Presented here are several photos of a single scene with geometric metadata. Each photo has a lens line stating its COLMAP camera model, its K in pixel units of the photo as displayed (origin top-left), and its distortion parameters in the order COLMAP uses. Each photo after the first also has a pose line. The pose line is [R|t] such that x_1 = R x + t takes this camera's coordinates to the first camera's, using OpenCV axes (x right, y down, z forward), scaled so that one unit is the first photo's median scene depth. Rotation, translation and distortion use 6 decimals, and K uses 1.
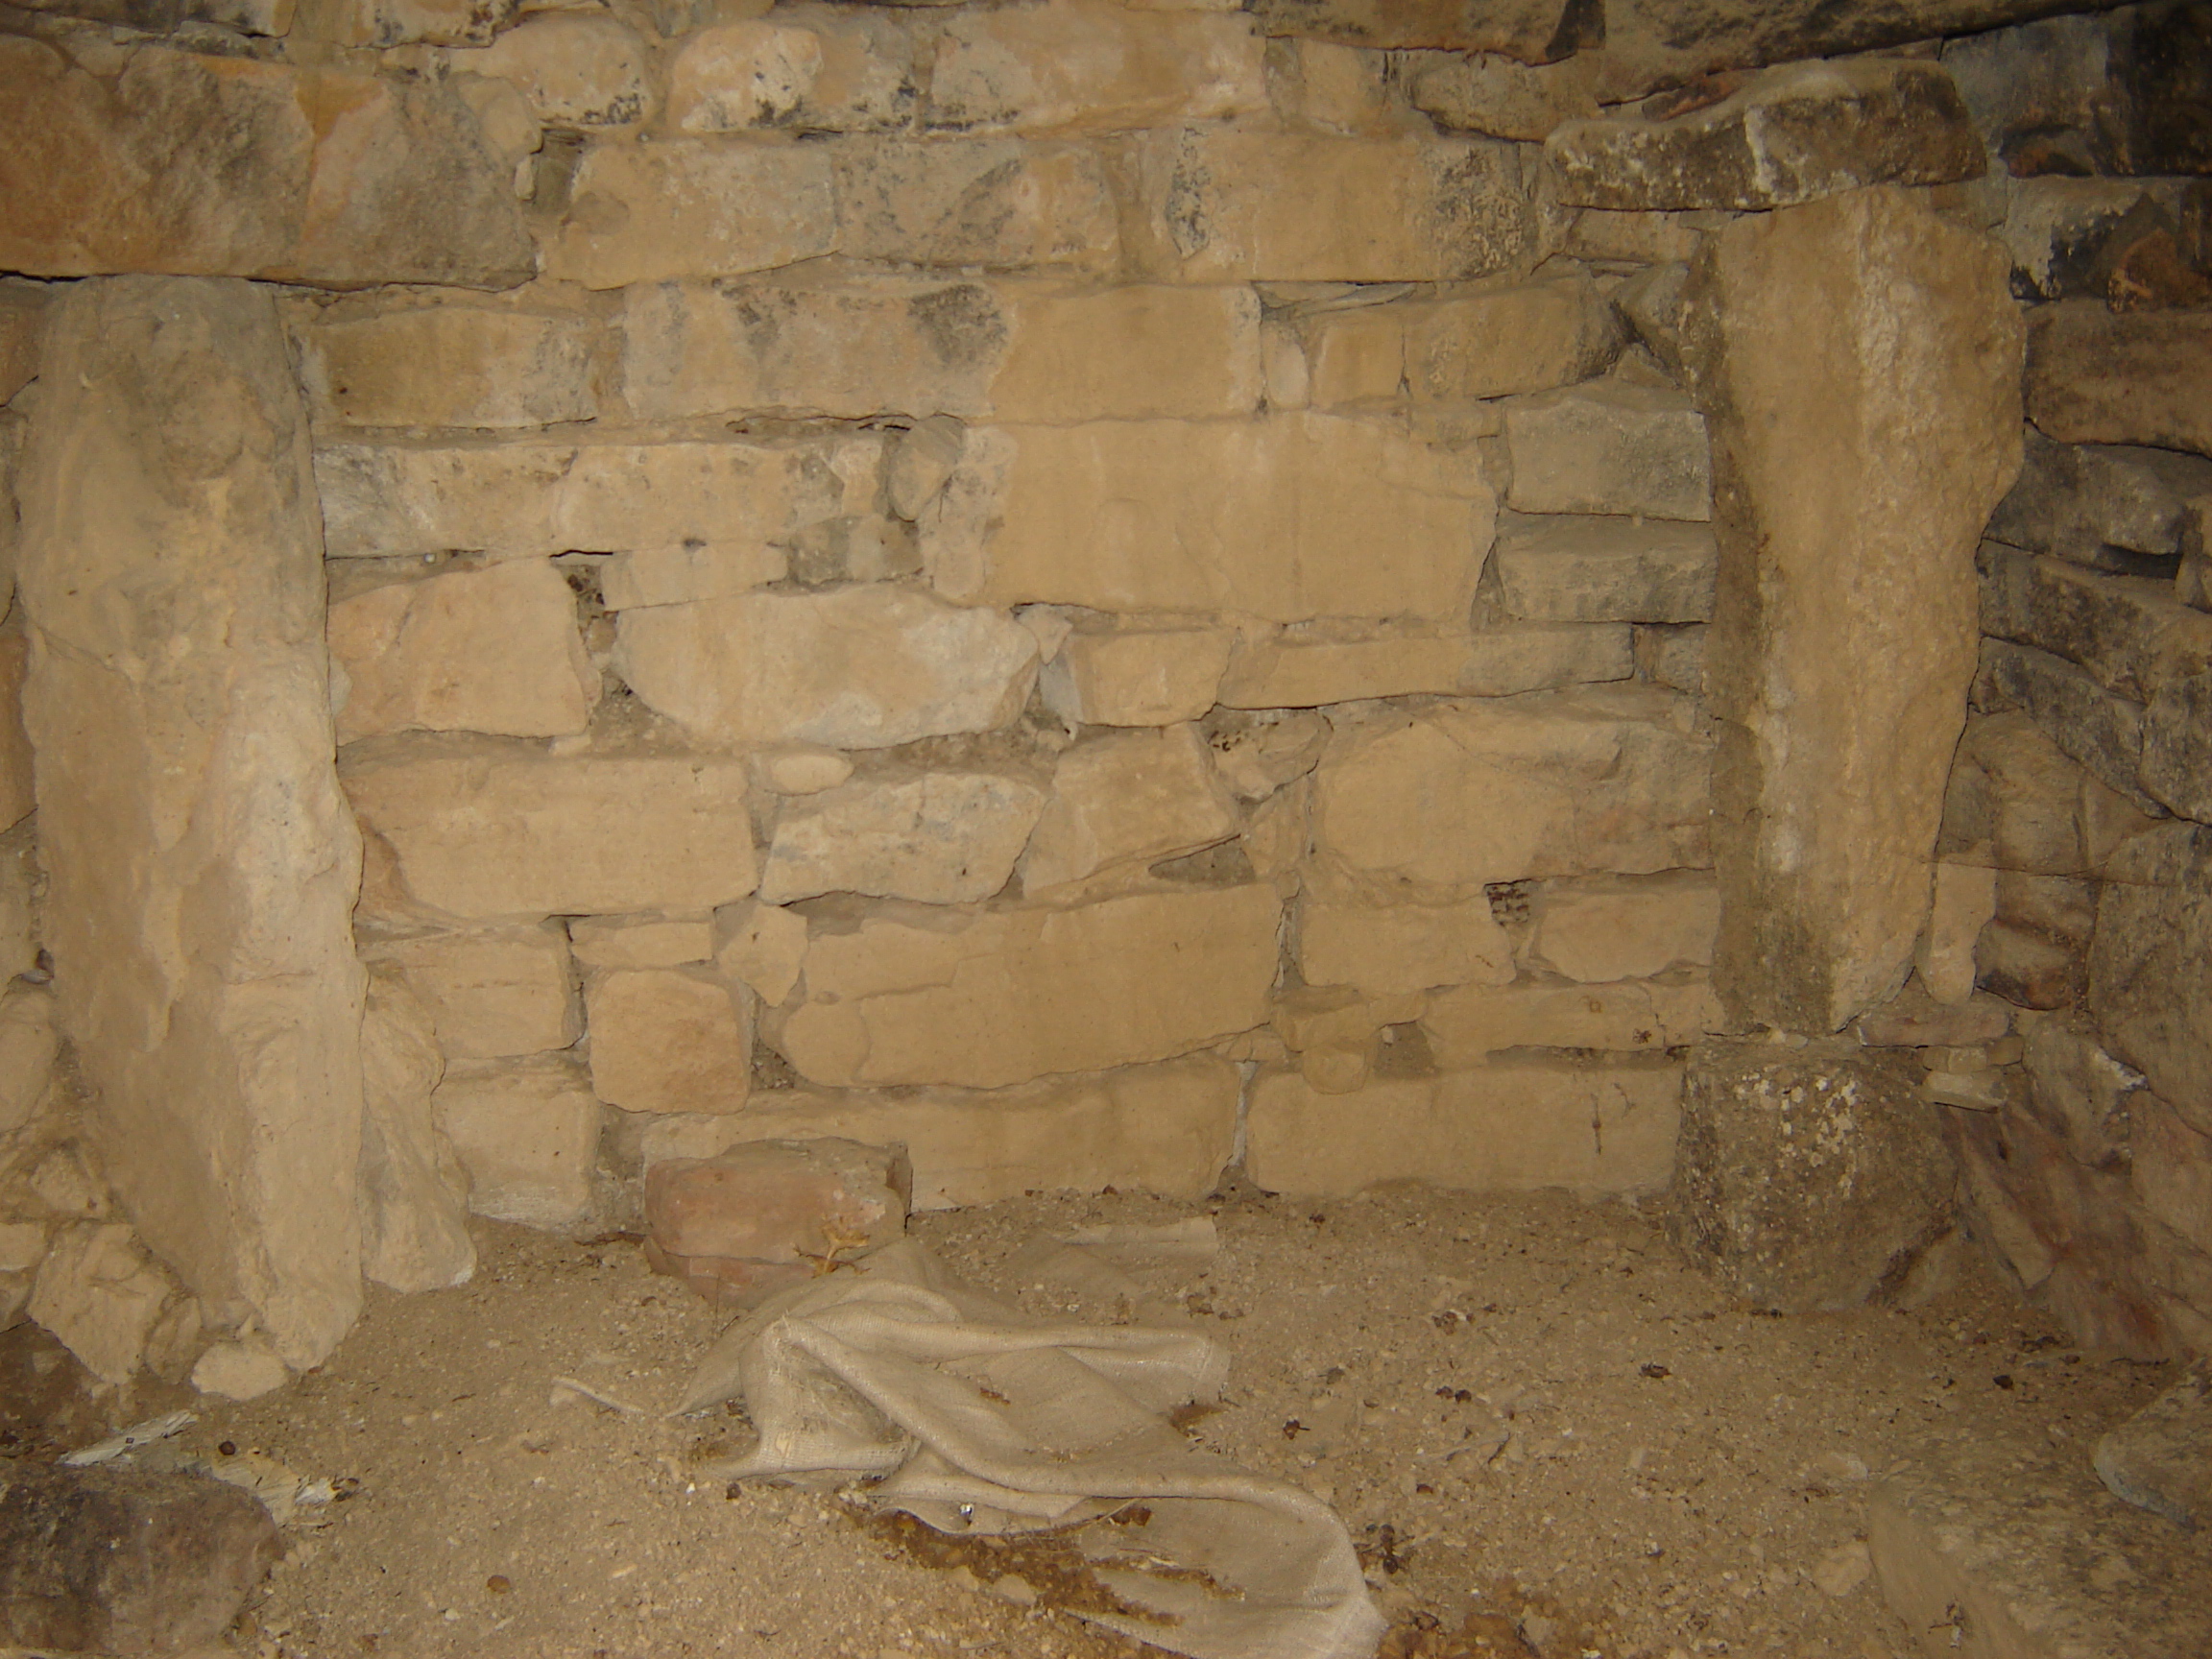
lens RADIAL K [[2287.4, 0, 1106.0], [0, 2287.4, 829.5], [0, 0, 1]] dist [-0.173526, -0.001524]
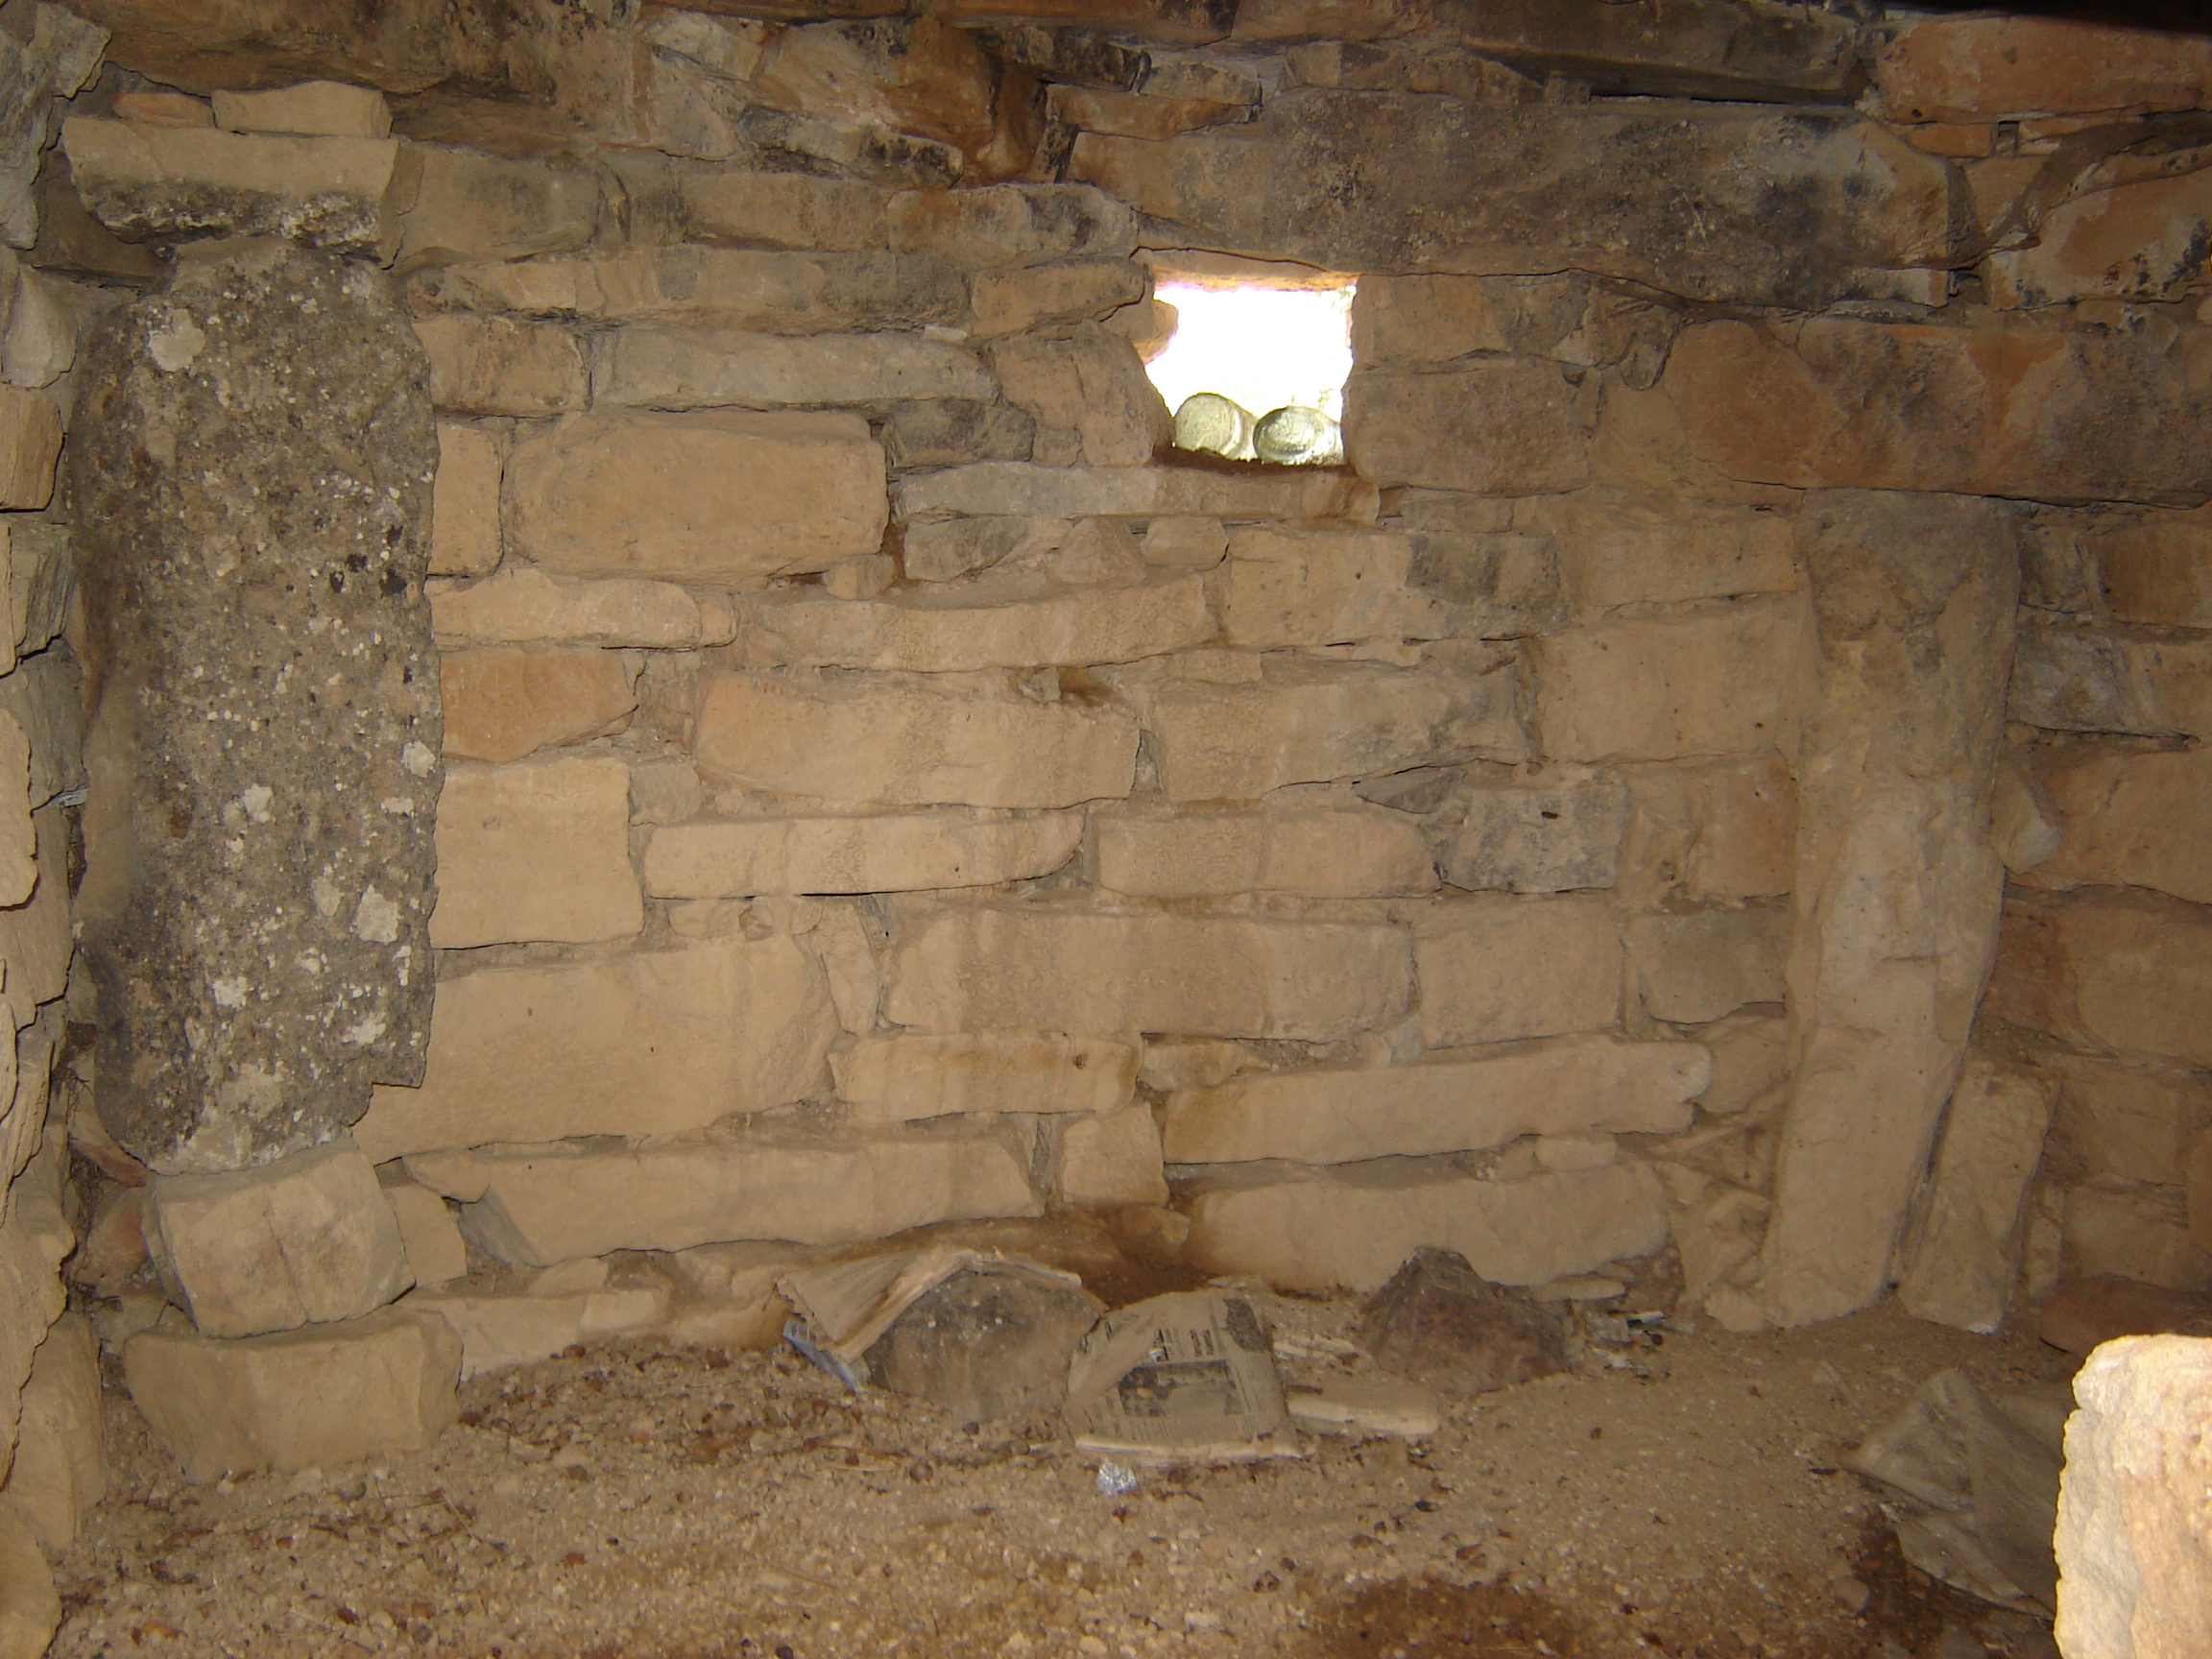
lens RADIAL K [[2287.4, 0, 1106.0], [0, 2287.4, 829.5], [0, 0, 1]] dist [-0.173526, -0.001524]
pose [[0.314593, 0.103235, -0.943596, 0.713186], [-0.208167, 0.977373, 0.037528, -0.004837], [0.926120, 0.184620, 0.328965, 0.157171]]
